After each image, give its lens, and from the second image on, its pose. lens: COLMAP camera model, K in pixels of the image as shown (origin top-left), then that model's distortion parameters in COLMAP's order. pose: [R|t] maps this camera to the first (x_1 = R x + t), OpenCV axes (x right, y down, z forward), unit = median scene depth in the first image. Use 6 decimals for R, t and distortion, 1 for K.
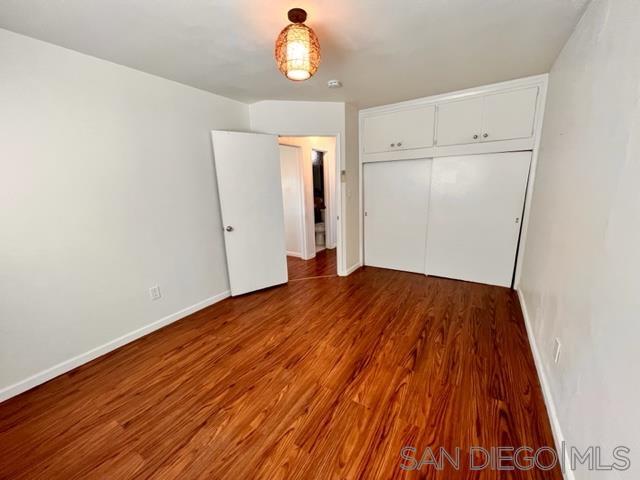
lens RADIAL K [[257.1, 0, 318.3], [0, 257.1, 241.5], [0, 0, 1]] dist [0.000023, 0.000257]
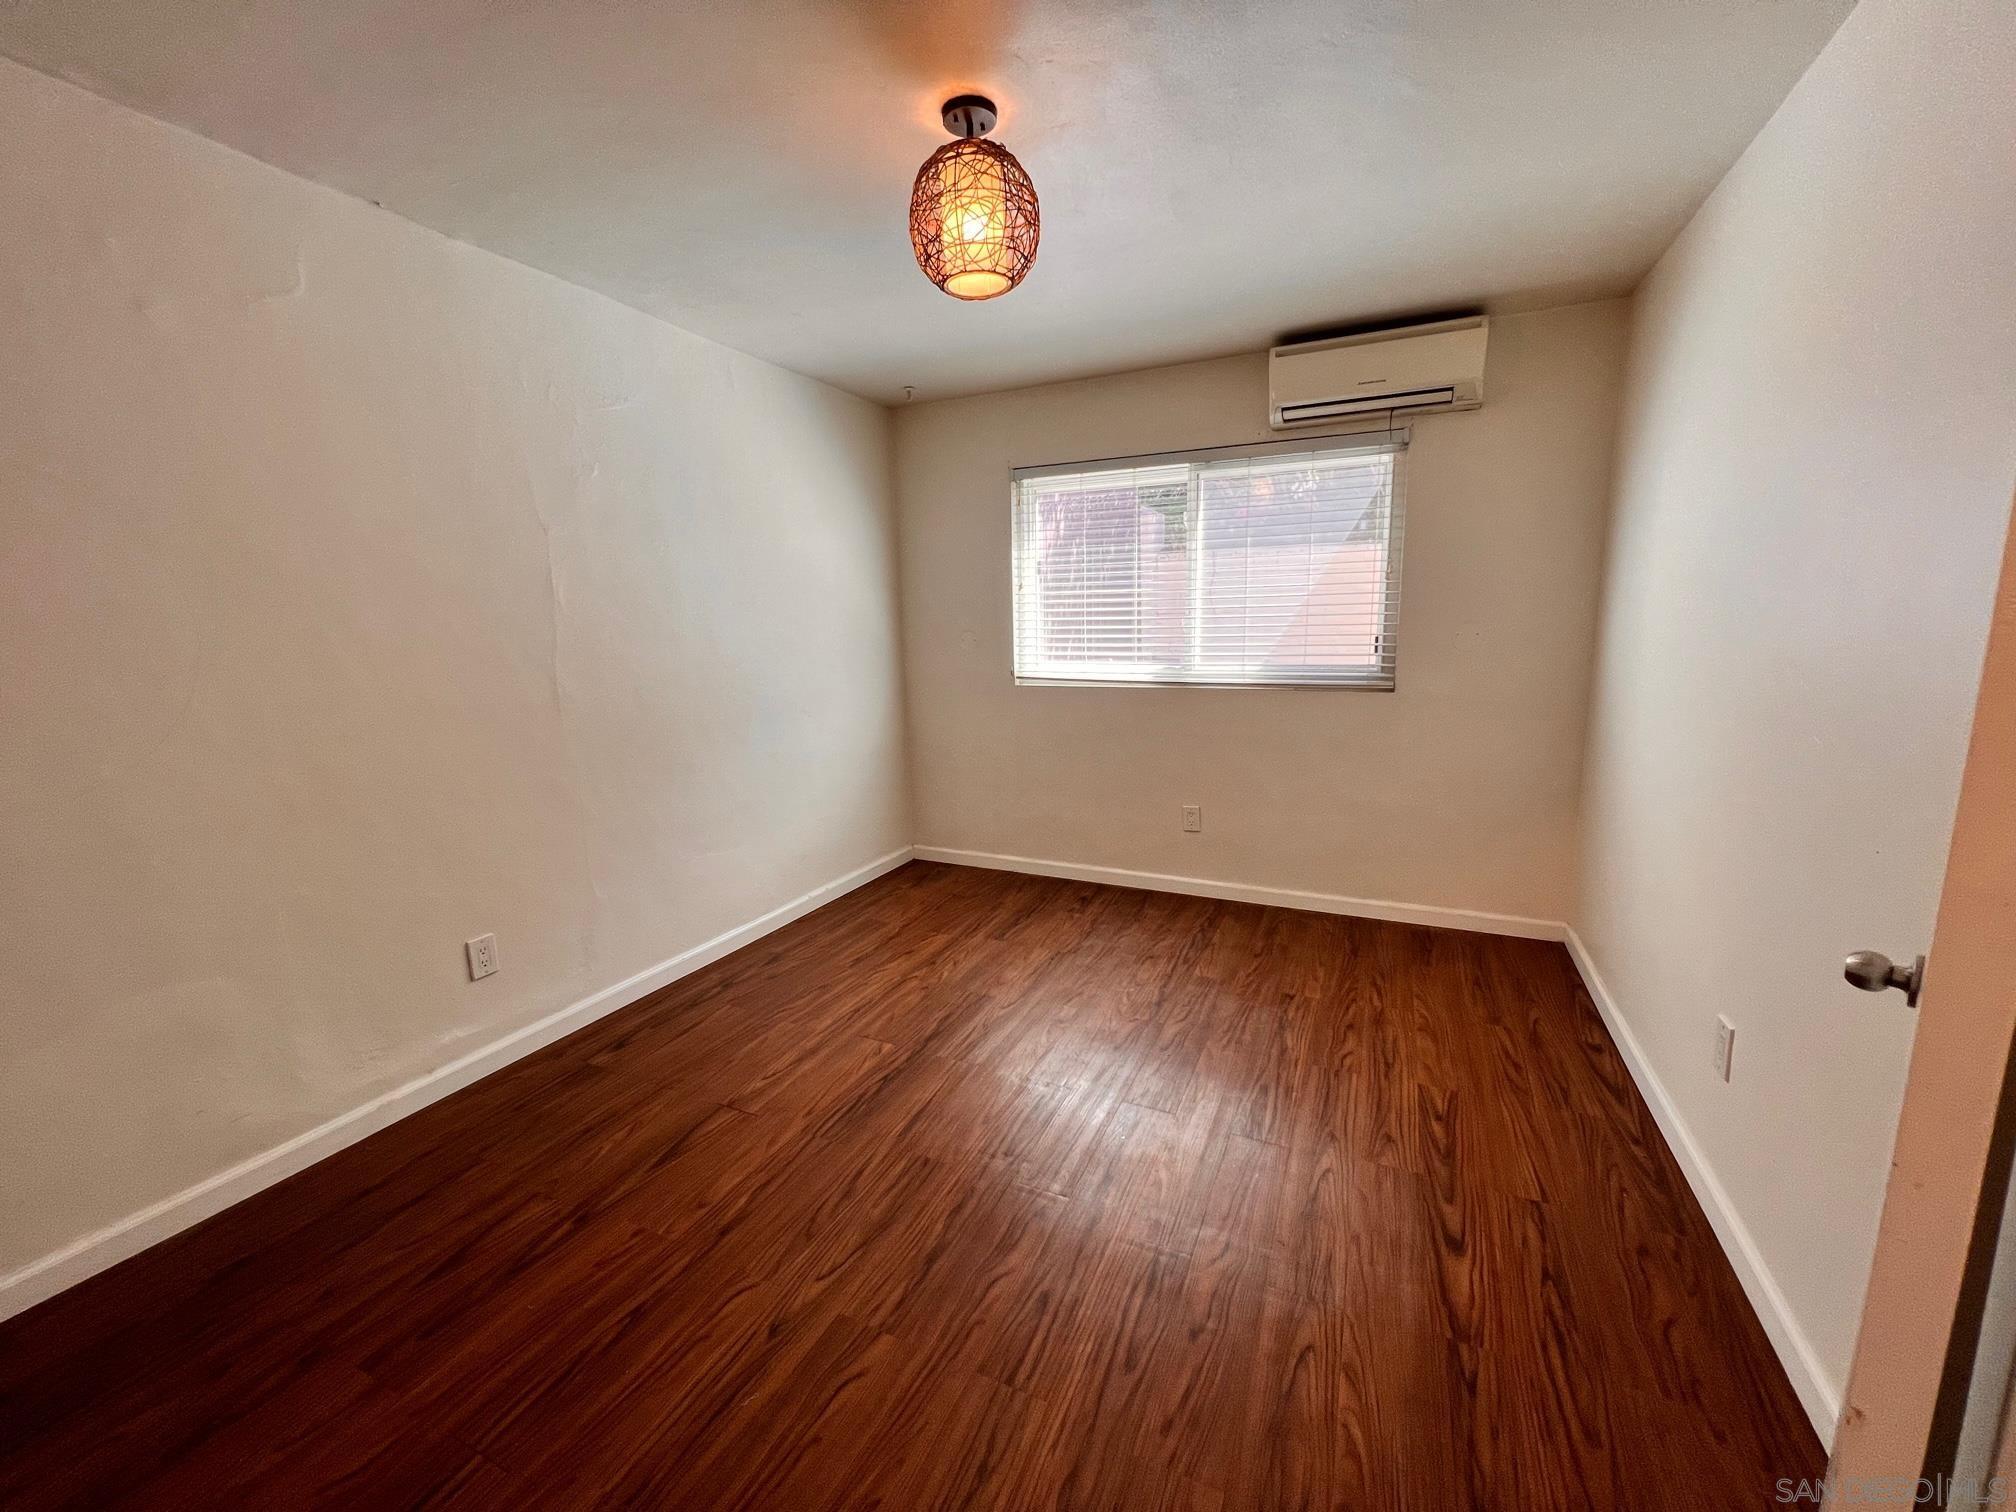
lens RADIAL K [[809.8, 0, 1006.2], [0, 809.8, 760.9], [0, 0, 1]] dist [0.000023, 0.000257]
pose [[-0.990931, 0.073034, -0.112793, 0.053555], [0.023486, 0.920615, 0.389766, -0.439541], [0.132305, 0.383582, -0.913981, 2.044944]]
